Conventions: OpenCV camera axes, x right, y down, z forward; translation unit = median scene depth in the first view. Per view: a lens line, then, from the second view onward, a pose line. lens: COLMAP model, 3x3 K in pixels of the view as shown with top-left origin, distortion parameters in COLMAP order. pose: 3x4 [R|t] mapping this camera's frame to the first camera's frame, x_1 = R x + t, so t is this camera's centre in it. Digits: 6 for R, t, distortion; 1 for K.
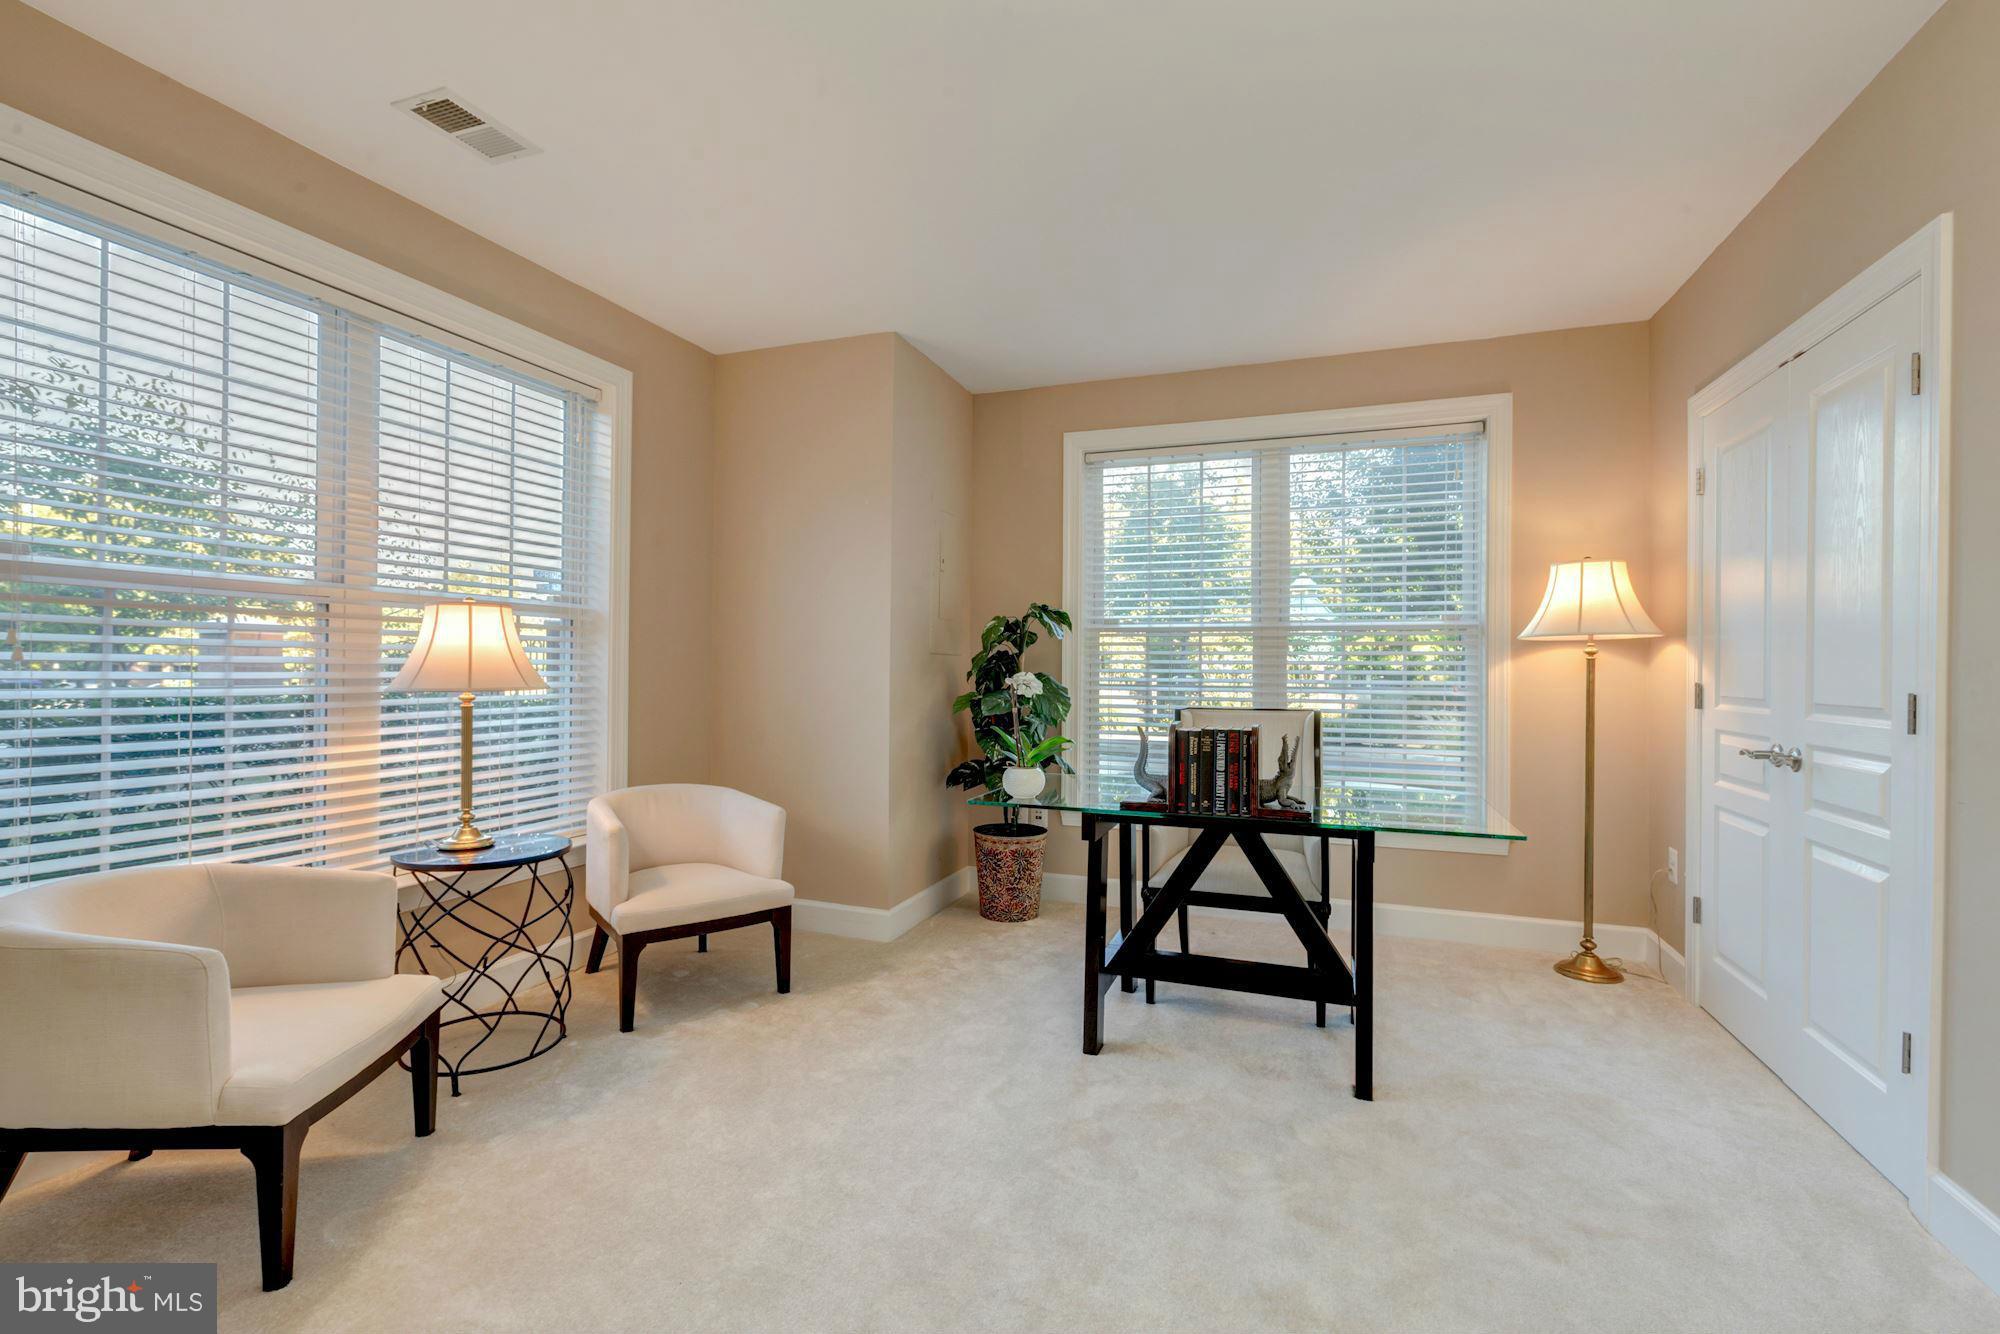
lens RADIAL K [[897.3, 0, 989.3], [0, 897.3, 665.0], [0, 0, 1]] dist [0.001589, -0.000092]
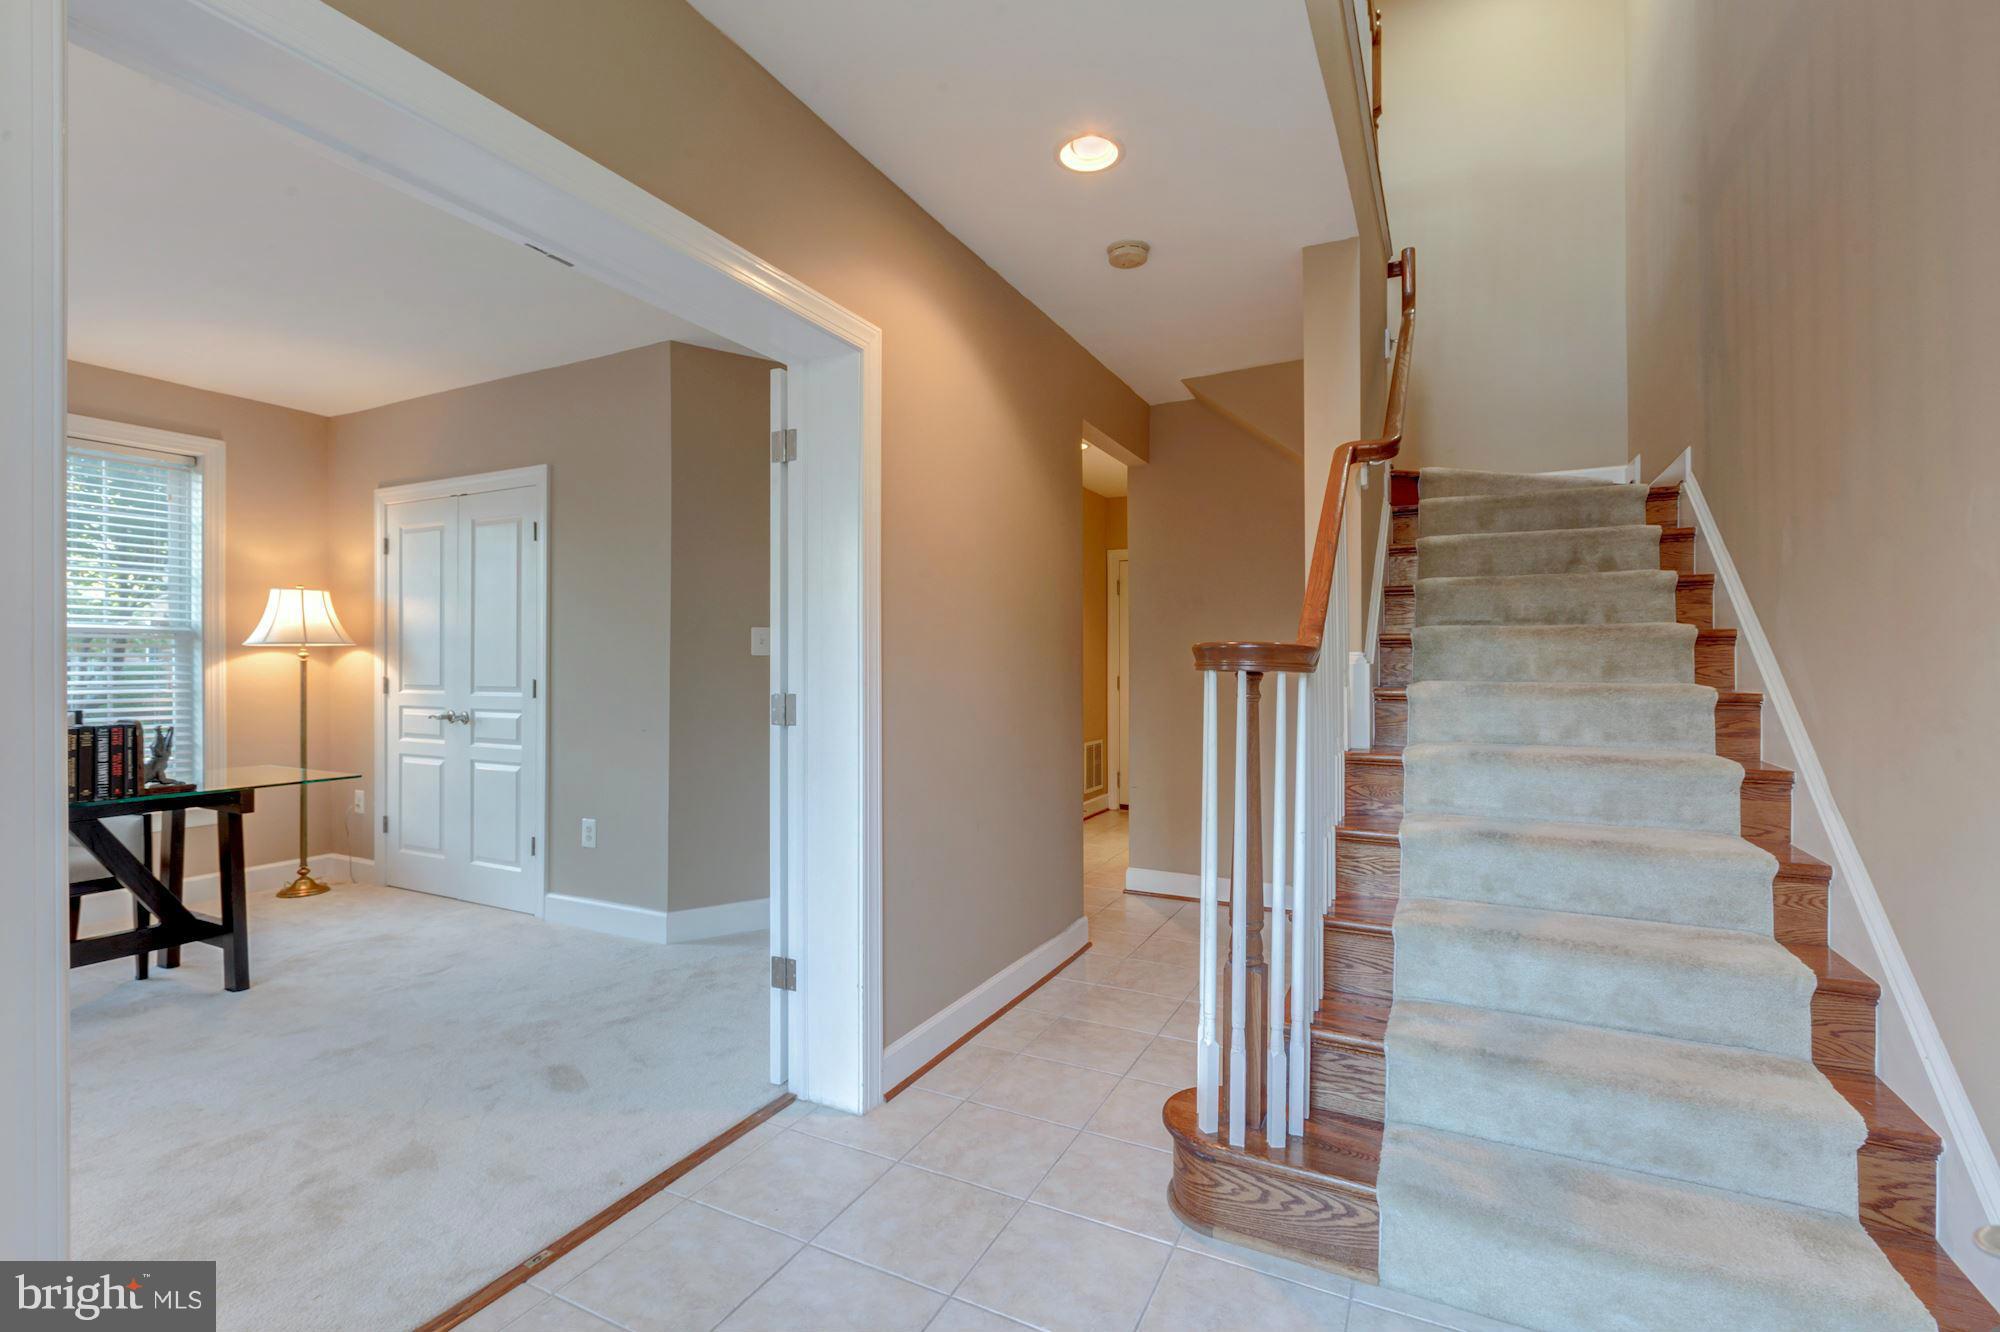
lens RADIAL K [[886.4, 0, 995.5], [0, 886.4, 662.3], [0, 0, 1]] dist [0.000219, -0.000243]
pose [[0.116259, -0.004259, 0.993210, -0.630918], [-0.000292, 0.999991, 0.004322, -0.012413], [-0.993219, -0.000792, 0.116257, -0.227439]]
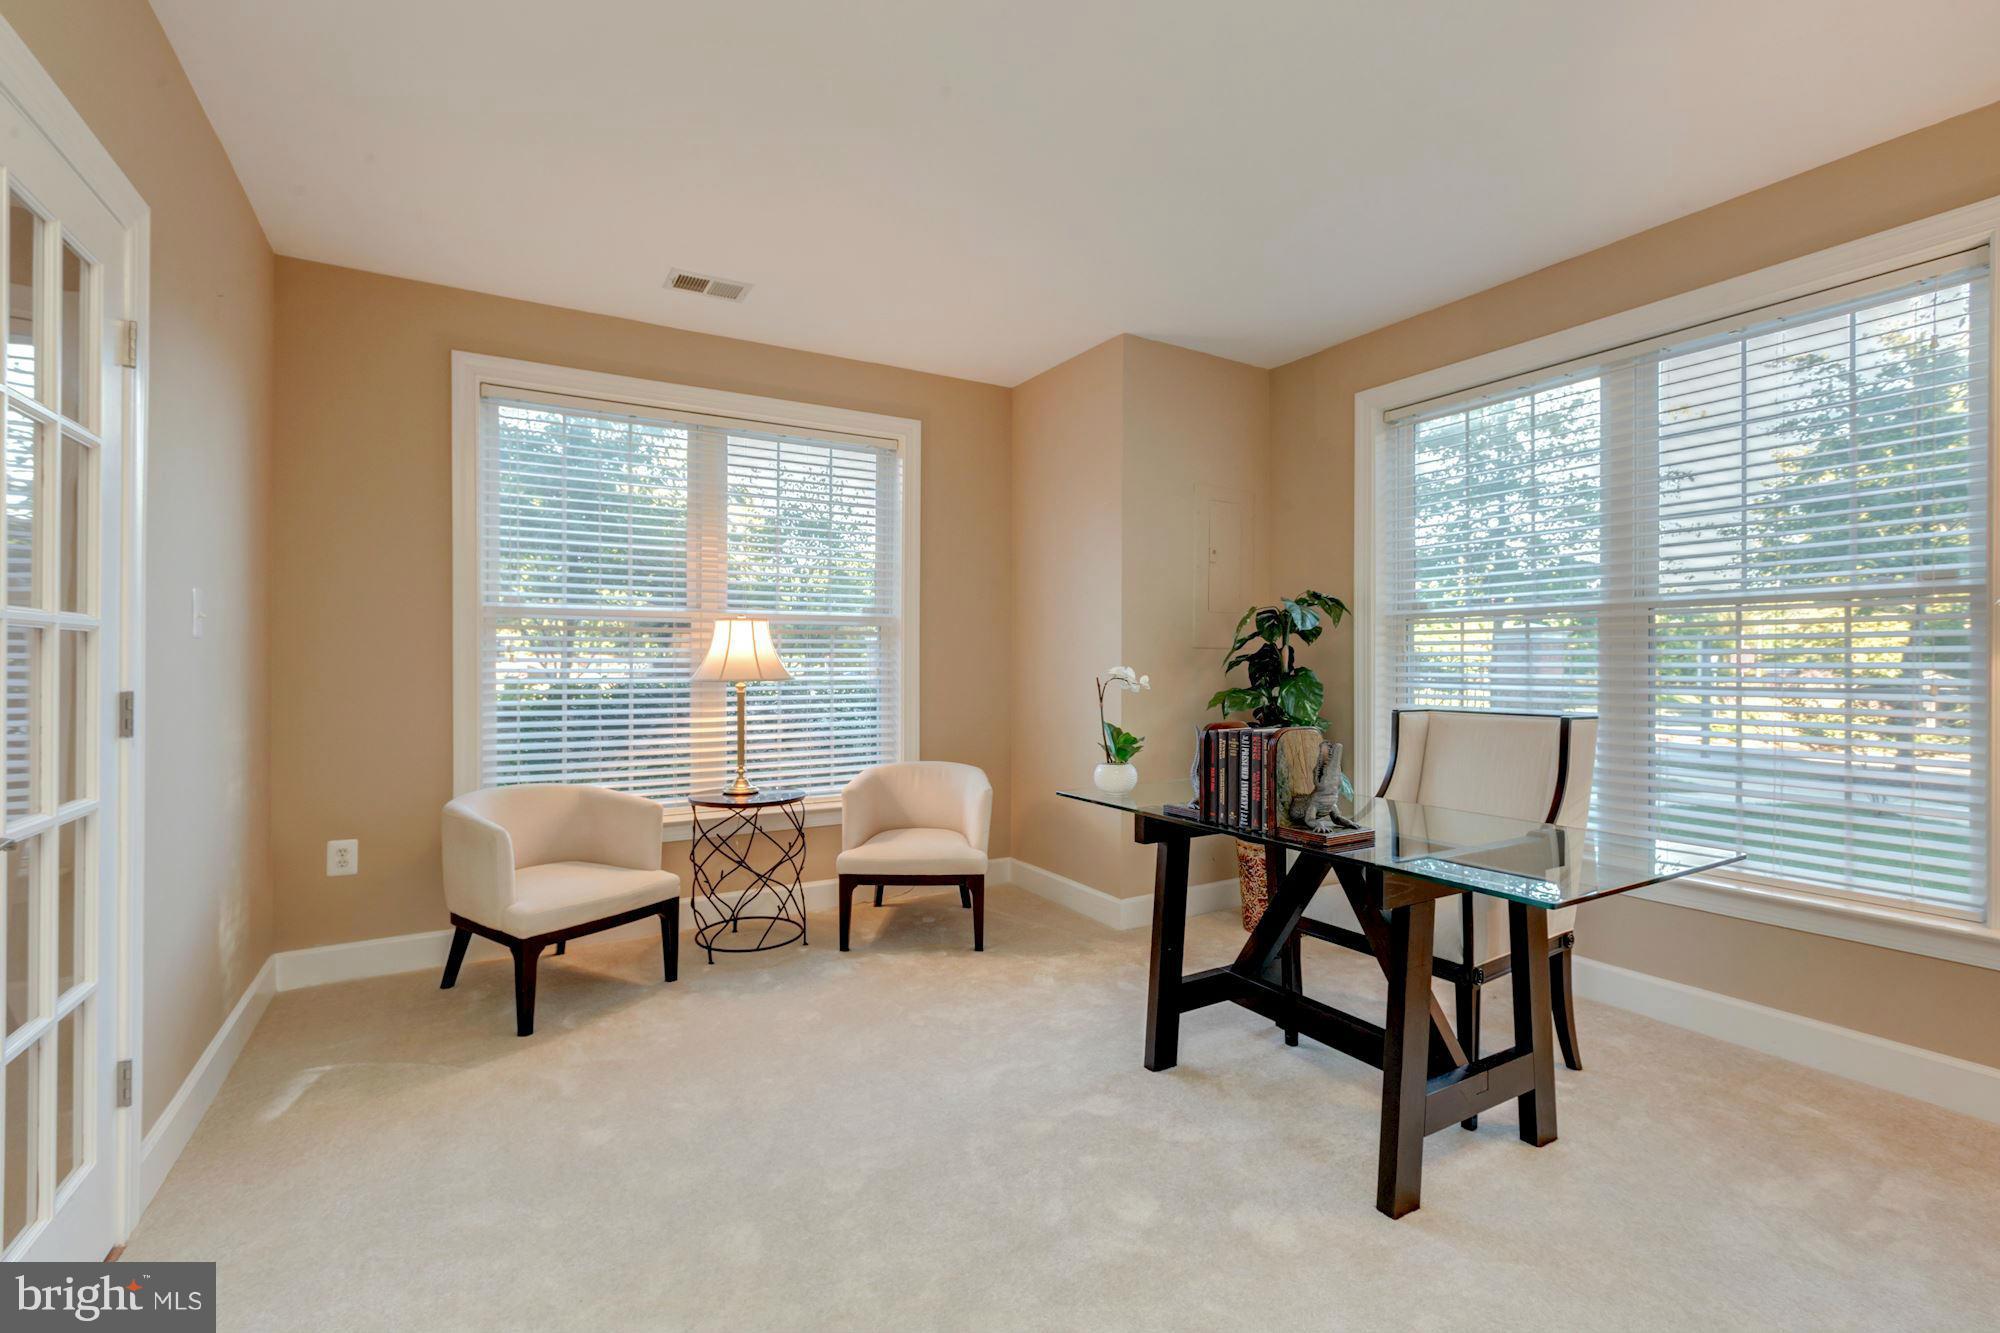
lens RADIAL K [[886.4, 0, 995.5], [0, 886.4, 662.8], [0, 0, 1]] dist [0.000219, -0.000243]
pose [[0.773985, -0.006502, -0.633170, 0.527689], [0.007428, 0.999972, -0.001188, 0.004105], [0.633160, -0.003784, 0.774011, 0.158761]]
